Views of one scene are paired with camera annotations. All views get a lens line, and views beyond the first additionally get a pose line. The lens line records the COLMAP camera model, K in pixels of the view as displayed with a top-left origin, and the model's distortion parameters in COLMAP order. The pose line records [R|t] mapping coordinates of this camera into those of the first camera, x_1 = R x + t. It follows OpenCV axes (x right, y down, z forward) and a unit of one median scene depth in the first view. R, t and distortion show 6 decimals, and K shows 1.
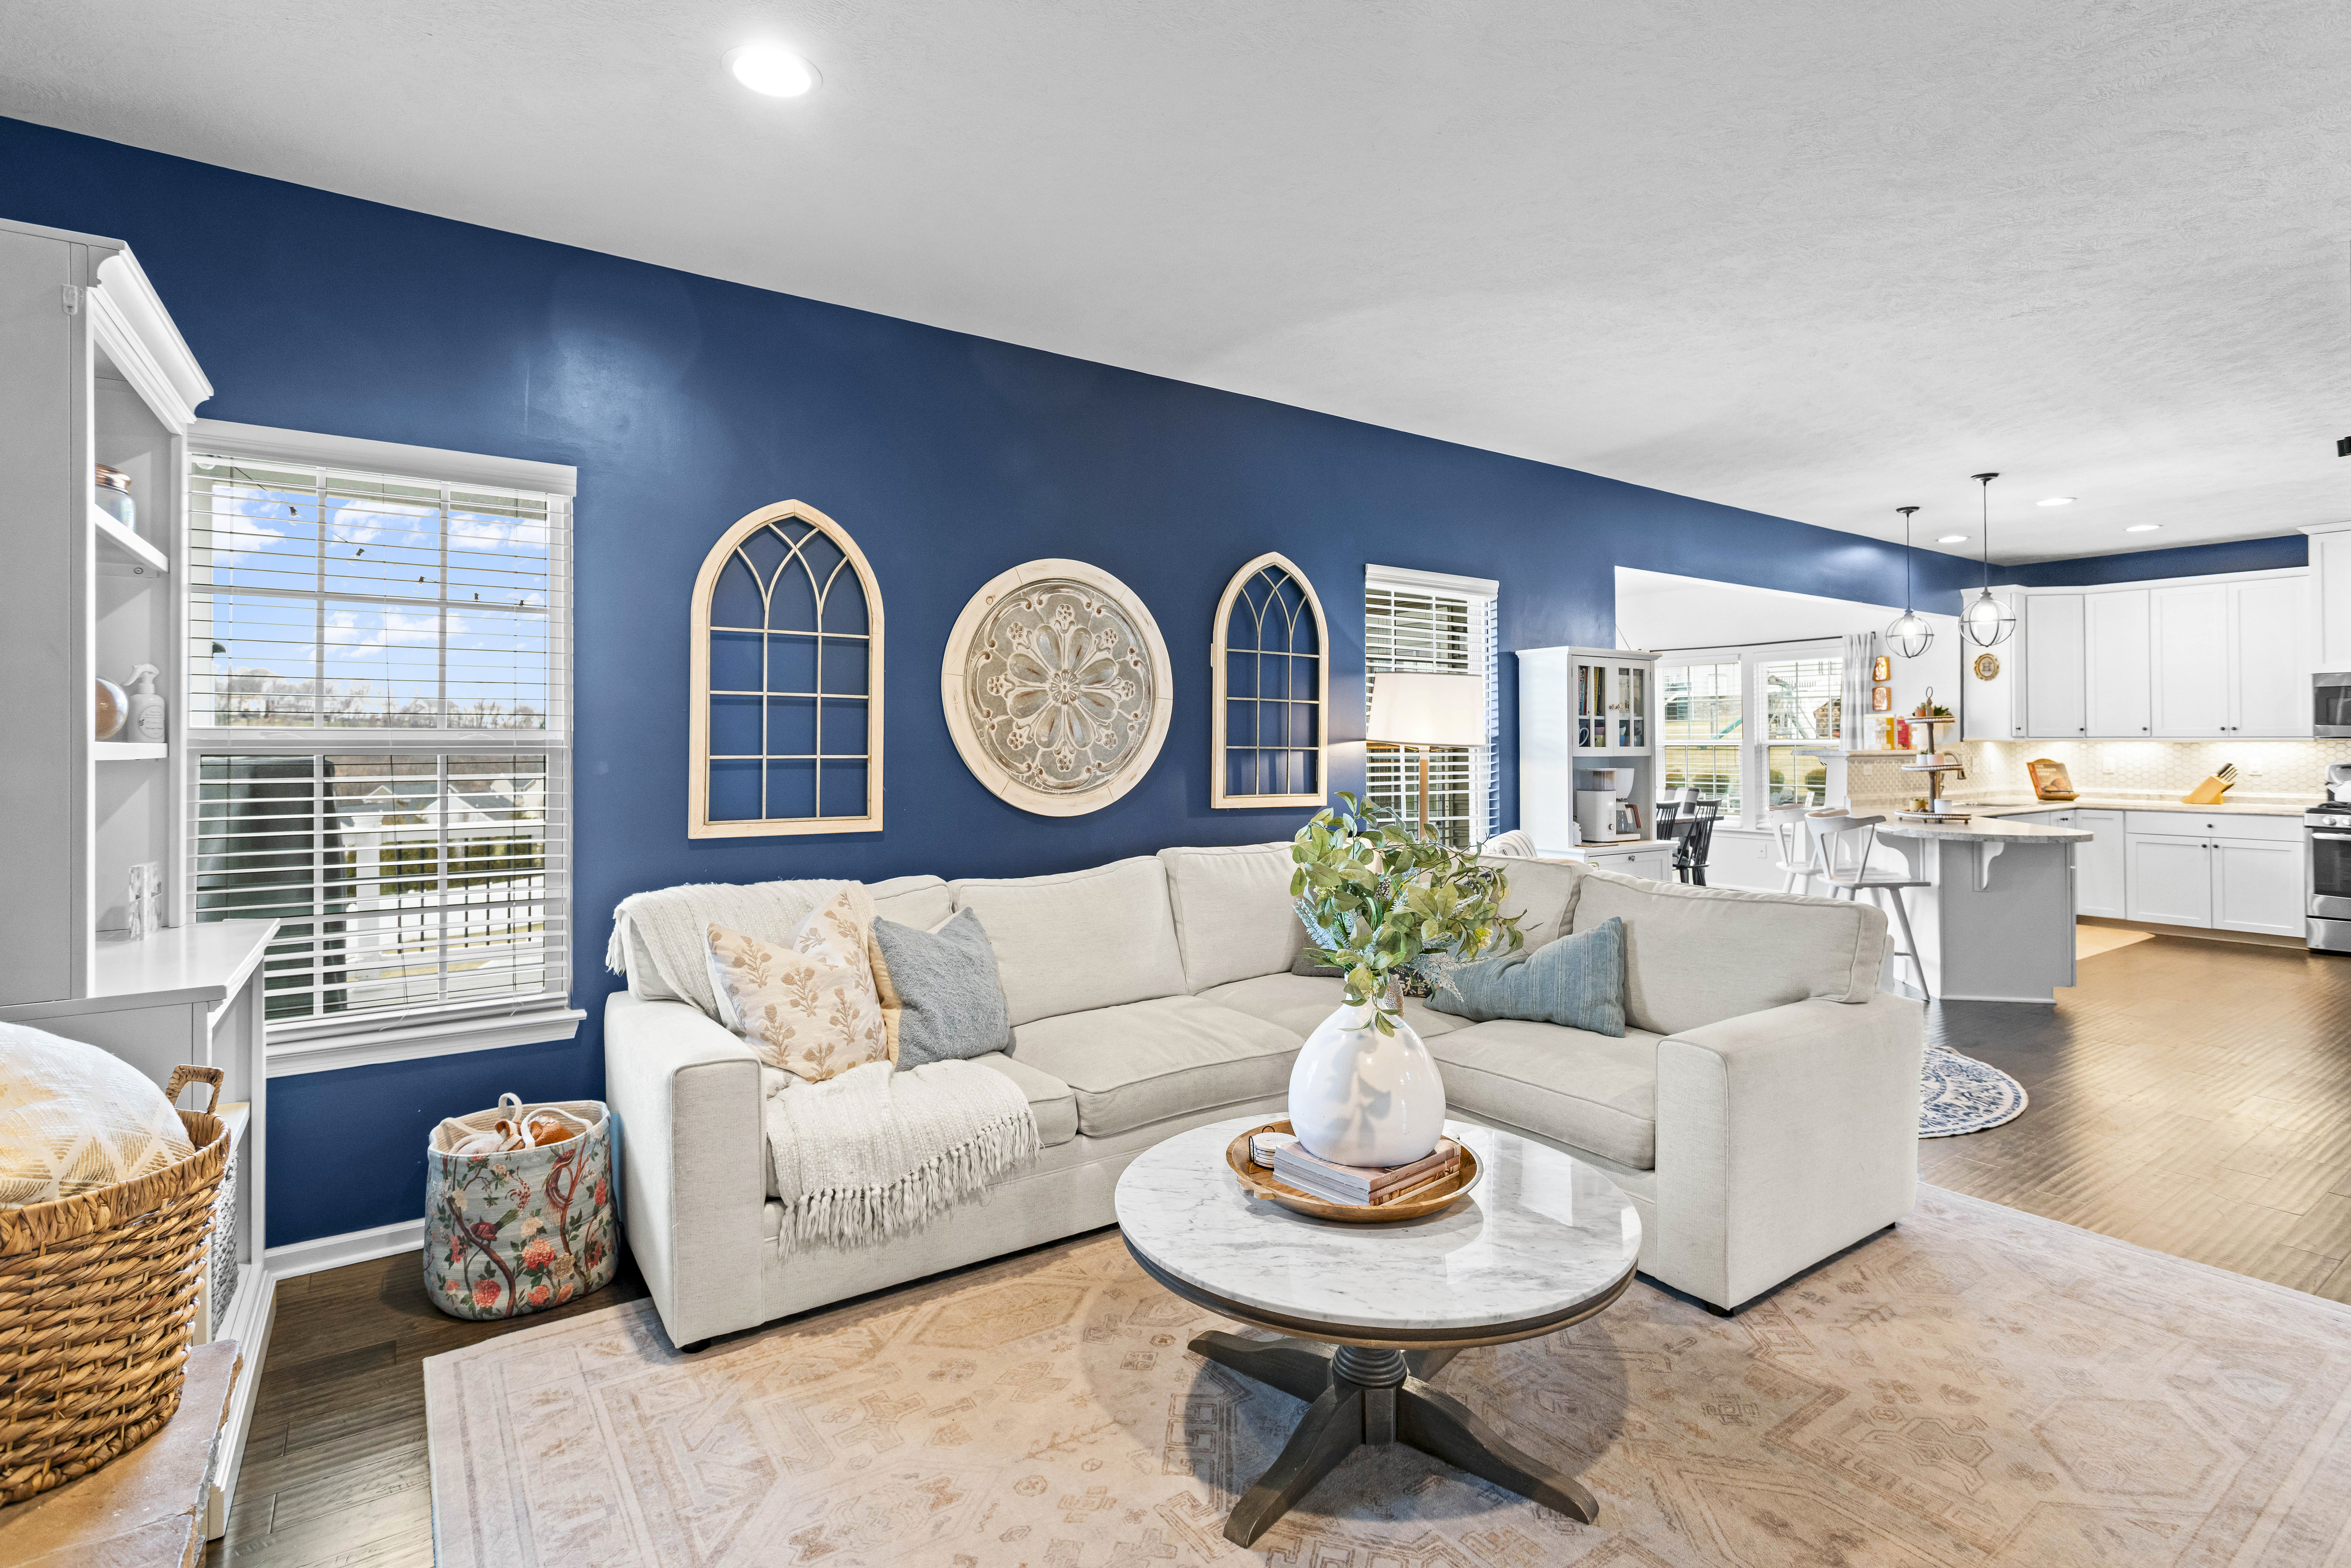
lens RADIAL K [[1126.0, 0, 1196.2], [0, 1126.0, 727.4], [0, 0, 1]] dist [-0.002952, 0.002613]
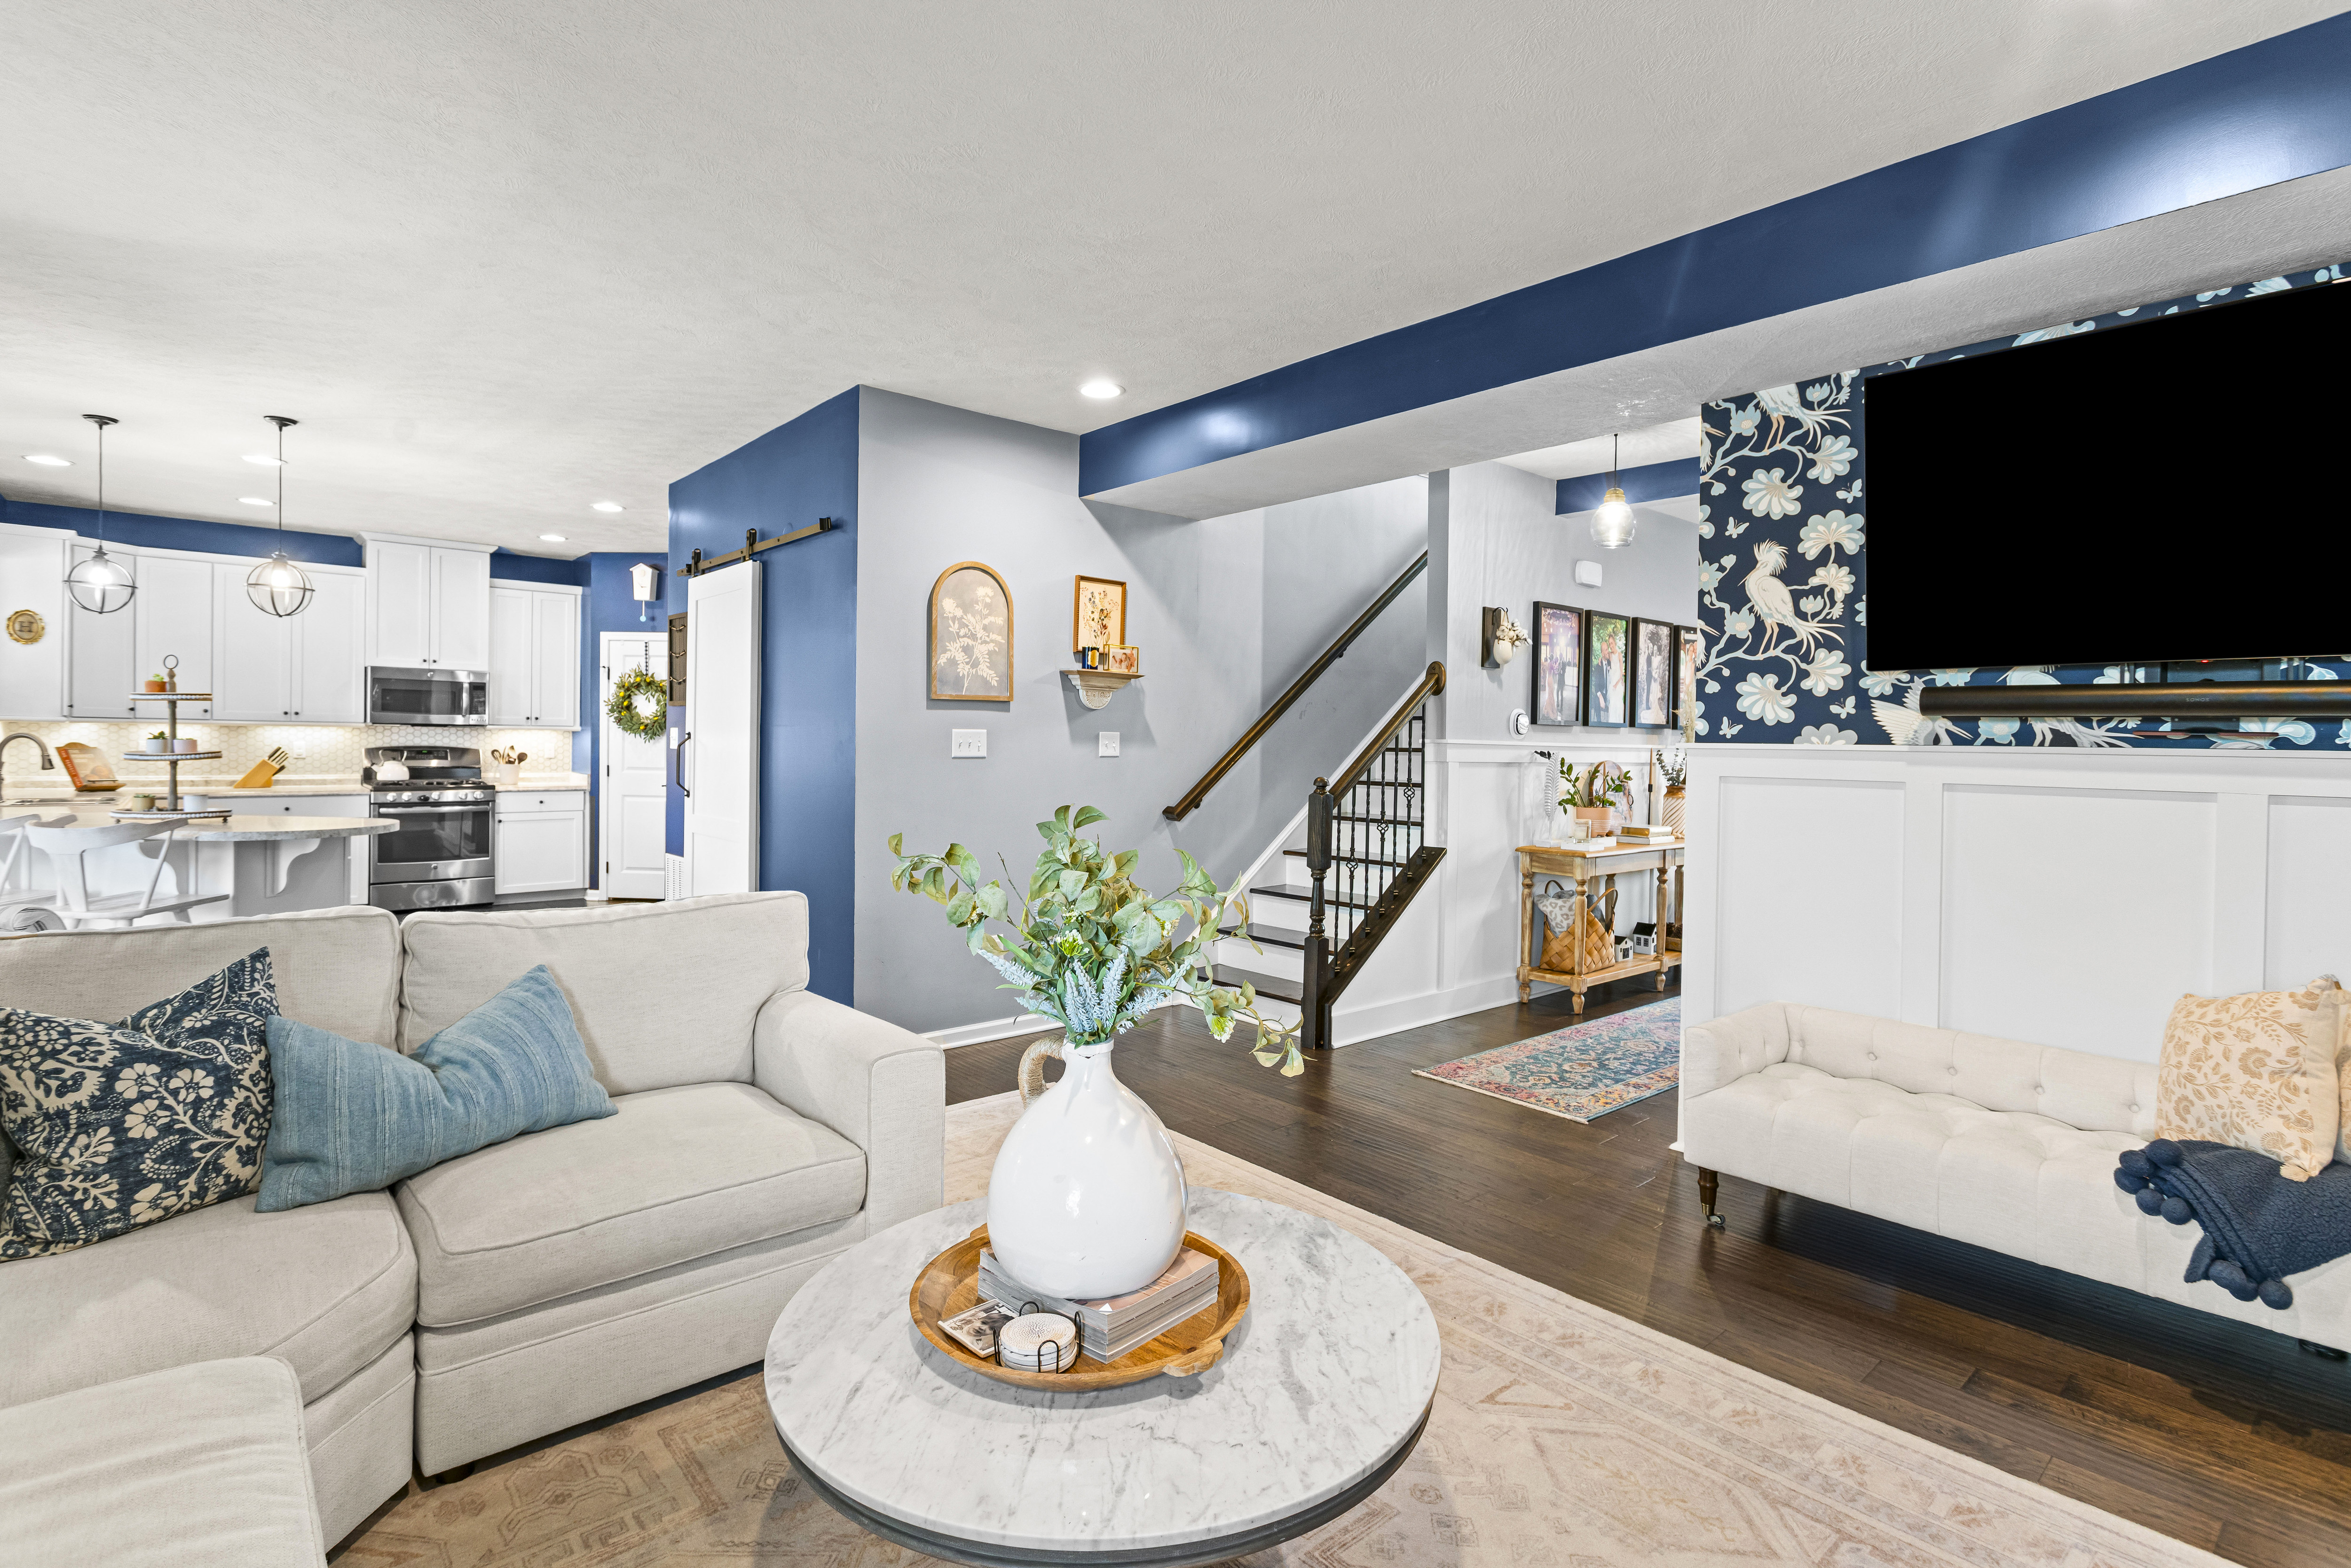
lens RADIAL K [[1126.0, 0, 1181.8], [0, 1126.0, 752.6], [0, 0, 1]] dist [-0.002952, 0.002613]
pose [[-0.097566, -0.011626, 0.995161, -0.256272], [-0.029172, 0.999536, 0.008817, 0.005926], [-0.994801, -0.028170, -0.097860, 0.422073]]
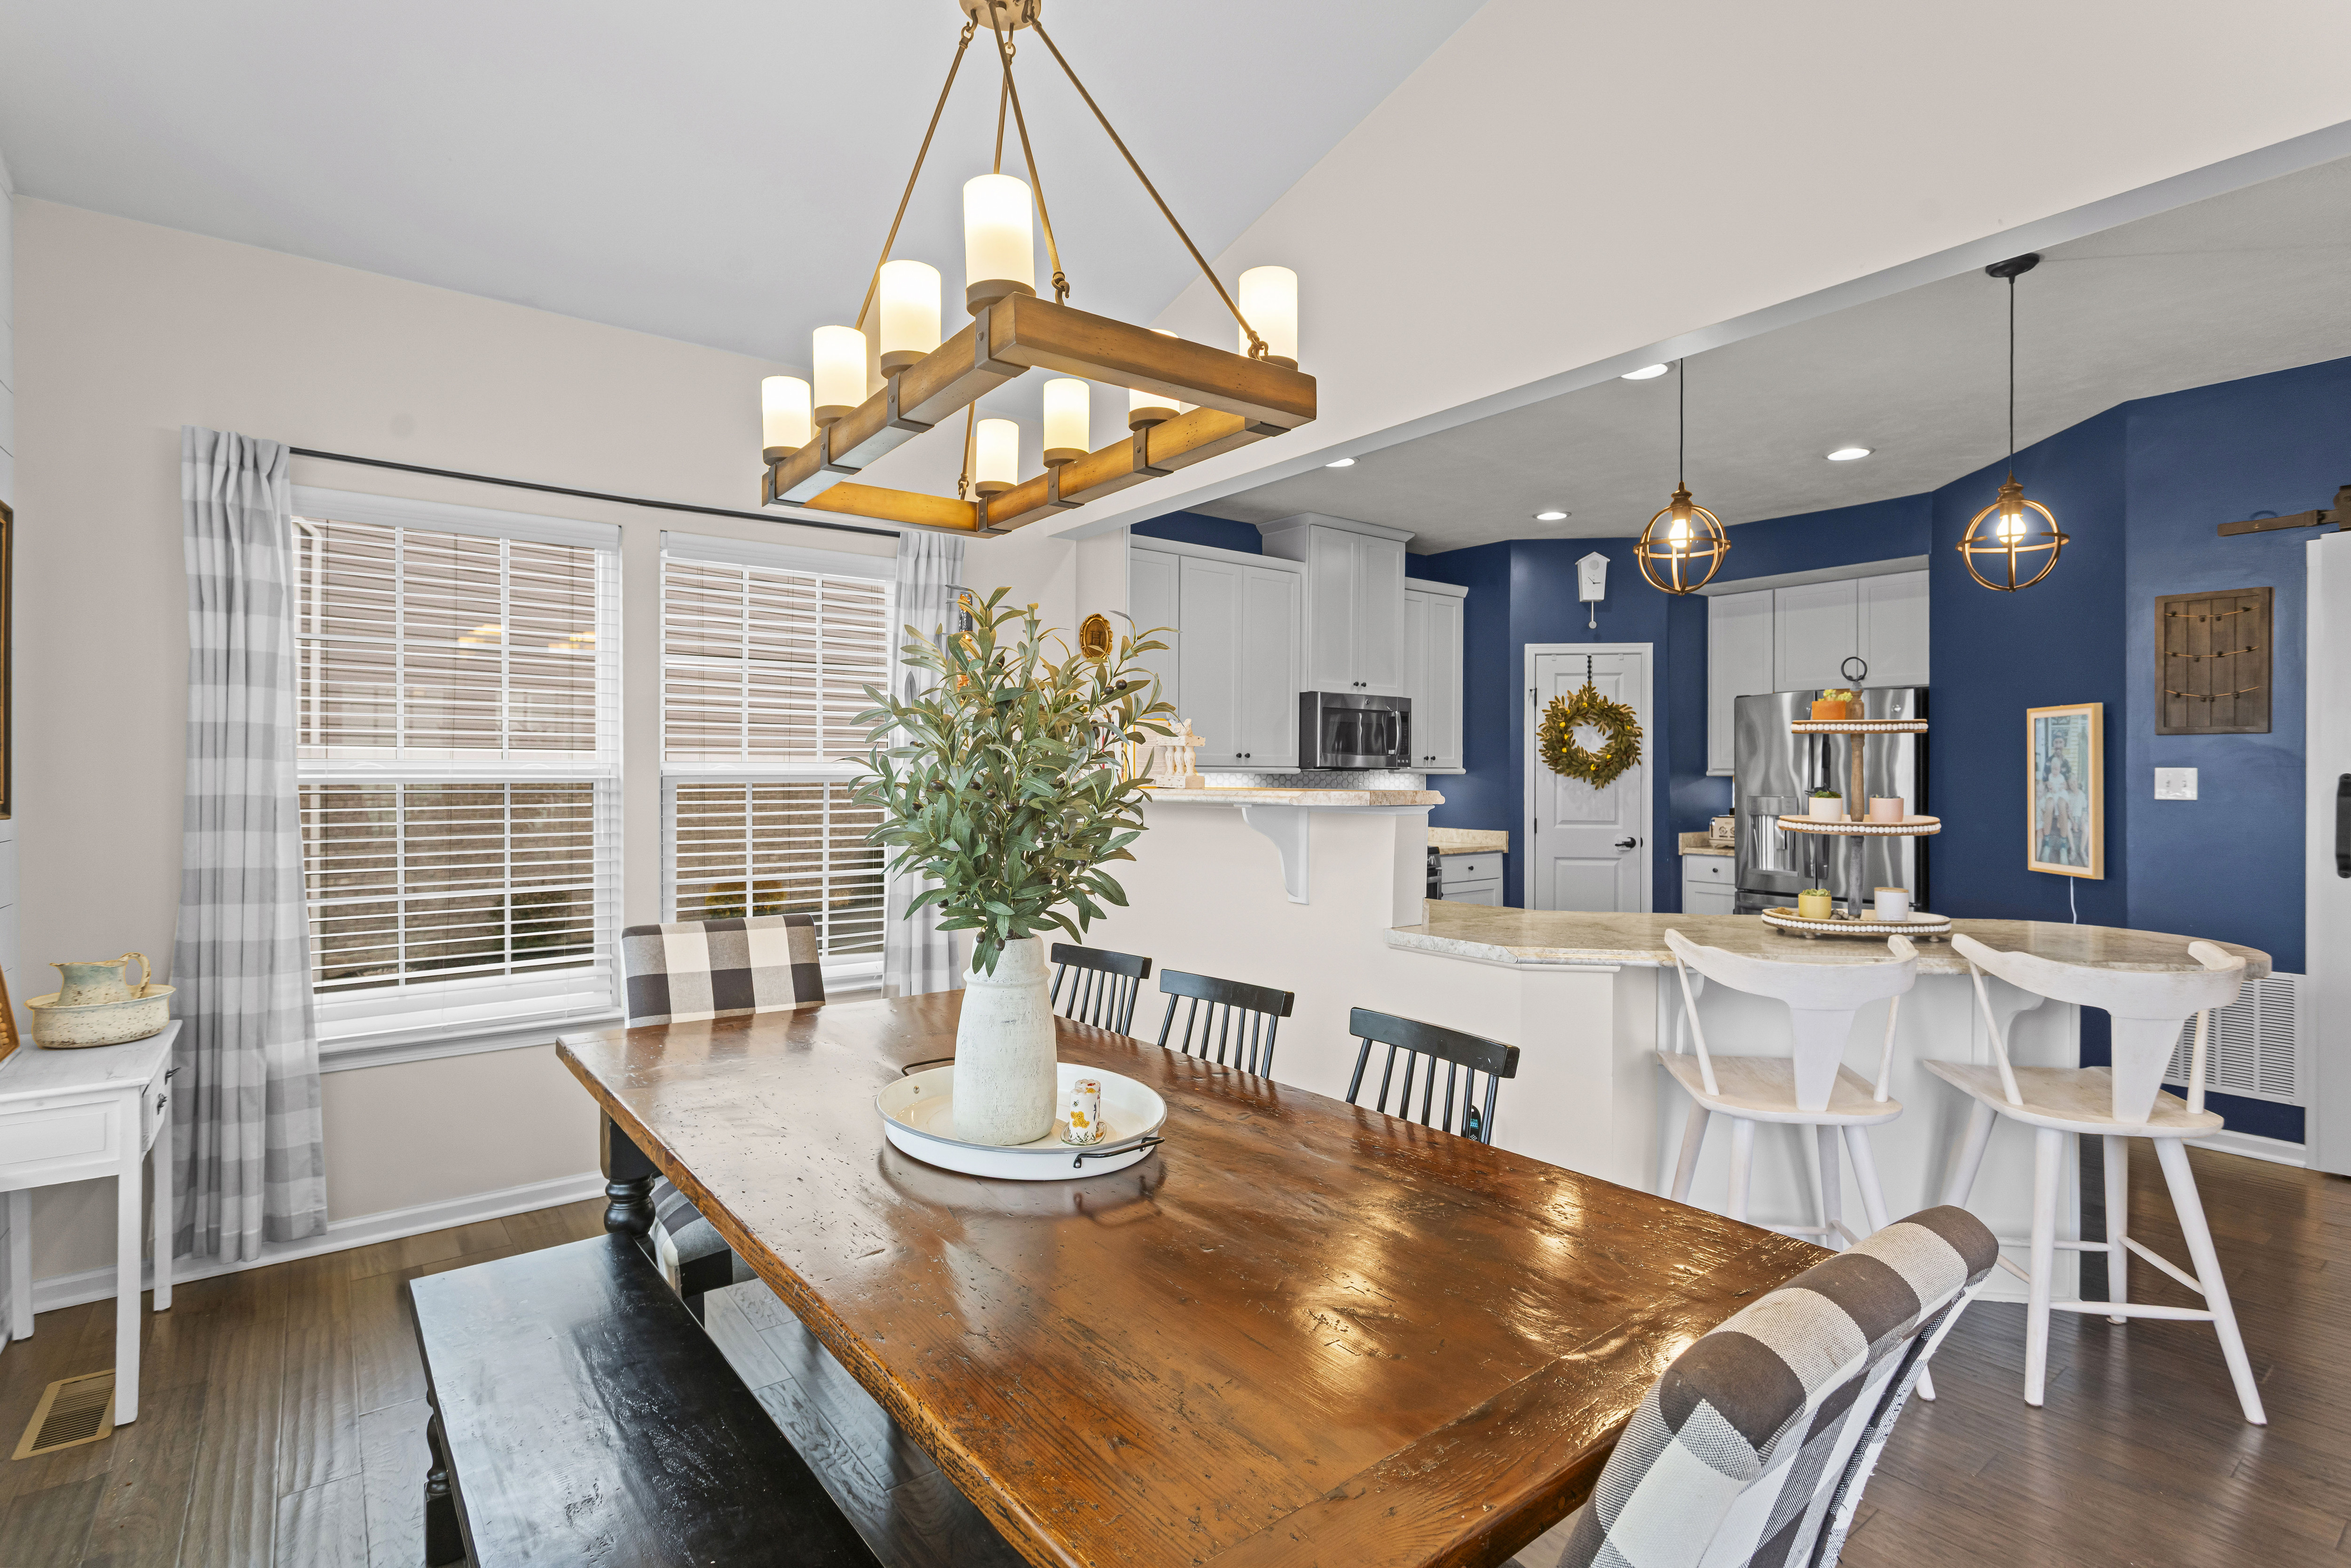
lens RADIAL K [[1126.0, 0, 1178.8], [0, 1126.0, 775.7], [0, 0, 1]] dist [-0.002952, 0.002613]
pose [[-0.043823, 0.005312, 0.999025, 0.229865], [-0.011428, 0.999918, -0.005818, 0.026626], [-0.998974, -0.011672, -0.043759, 1.539527]]
